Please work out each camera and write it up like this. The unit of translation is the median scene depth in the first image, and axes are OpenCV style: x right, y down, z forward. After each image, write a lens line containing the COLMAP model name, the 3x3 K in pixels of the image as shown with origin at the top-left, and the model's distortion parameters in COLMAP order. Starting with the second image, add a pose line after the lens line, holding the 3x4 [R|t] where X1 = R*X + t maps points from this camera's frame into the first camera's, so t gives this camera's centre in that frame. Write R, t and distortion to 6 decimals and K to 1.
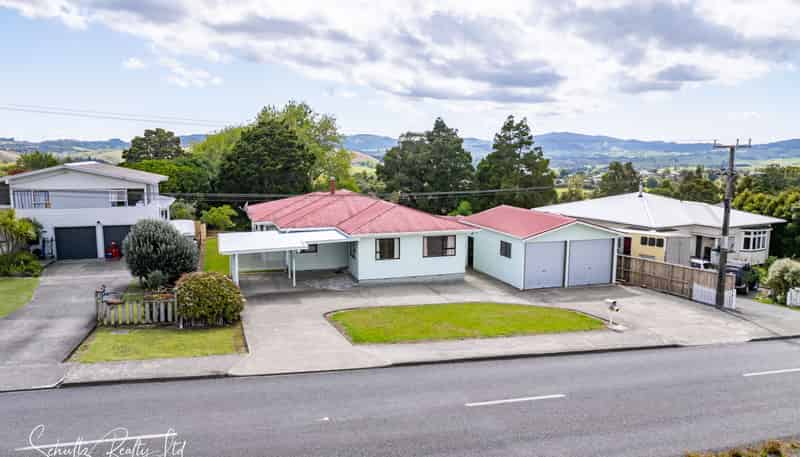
lens RADIAL K [[560.3, 0, 400.0], [0, 560.3, 228.5], [0, 0, 1]] dist [-0.038432, 0.000420]
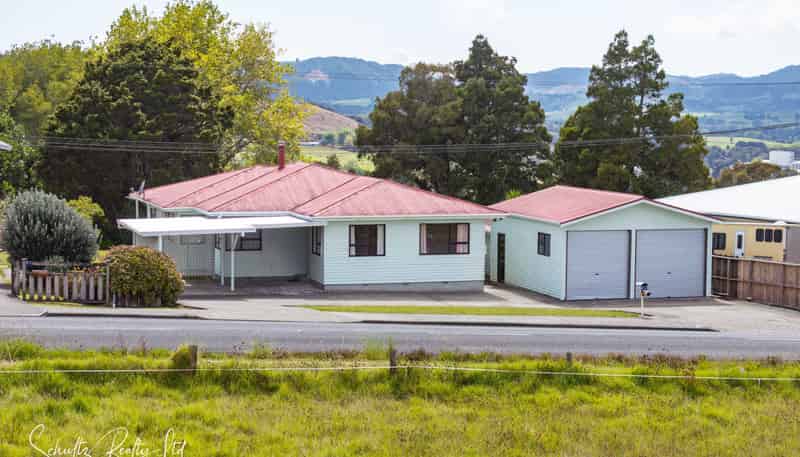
lens RADIAL K [[1623.5, 0, 400.0], [0, 1623.5, 228.5], [0, 0, 1]] dist [-0.214430, 0.065096]
pose [[0.999771, 0.002642, -0.021233, 0.054247], [-0.003938, 0.998115, -0.061238, 0.129402], [0.021031, 0.061308, 0.997897, -0.879639]]
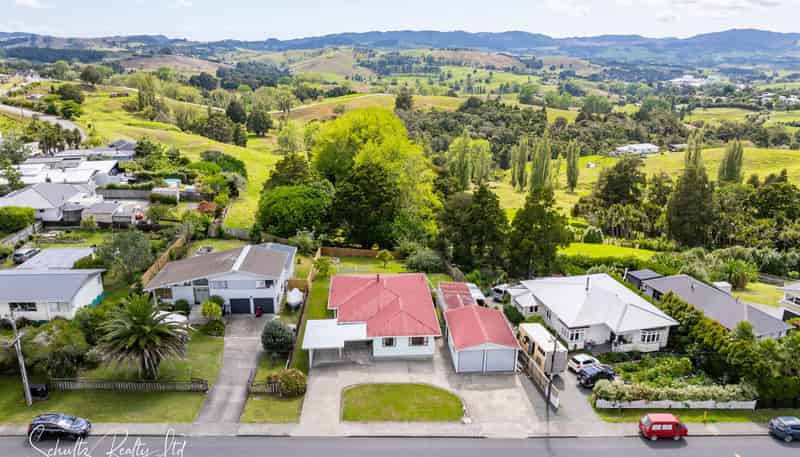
lens RADIAL K [[560.3, 0, 400.0], [0, 560.3, 228.5], [0, 0, 1]] dist [-0.038432, 0.000420]
pose [[0.966875, 0.078169, -0.242988, 0.403485], [-0.034033, 0.982933, 0.180788, -0.621724], [0.252973, -0.166529, 0.953033, -0.667637]]
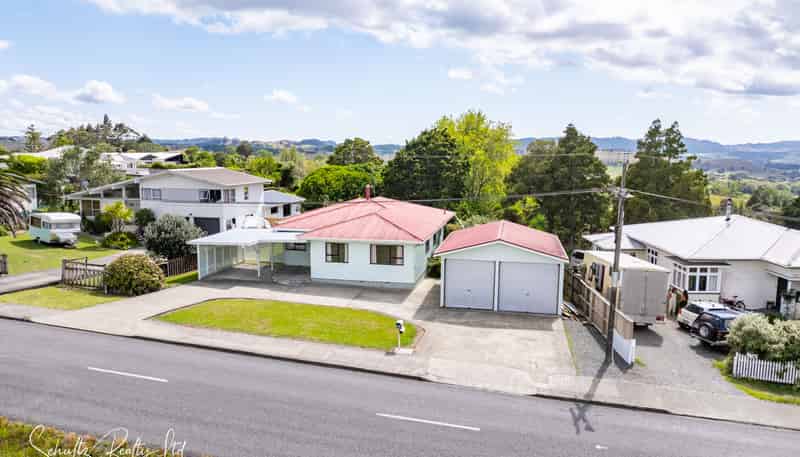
lens RADIAL K [[560.3, 0, 400.0], [0, 560.3, 228.5], [0, 0, 1]] dist [-0.038432, 0.000420]
pose [[0.864121, 0.066395, -0.498886, 0.566479], [-0.069899, 0.997486, 0.011681, -0.028948], [0.498407, 0.024778, 0.866589, 0.103549]]
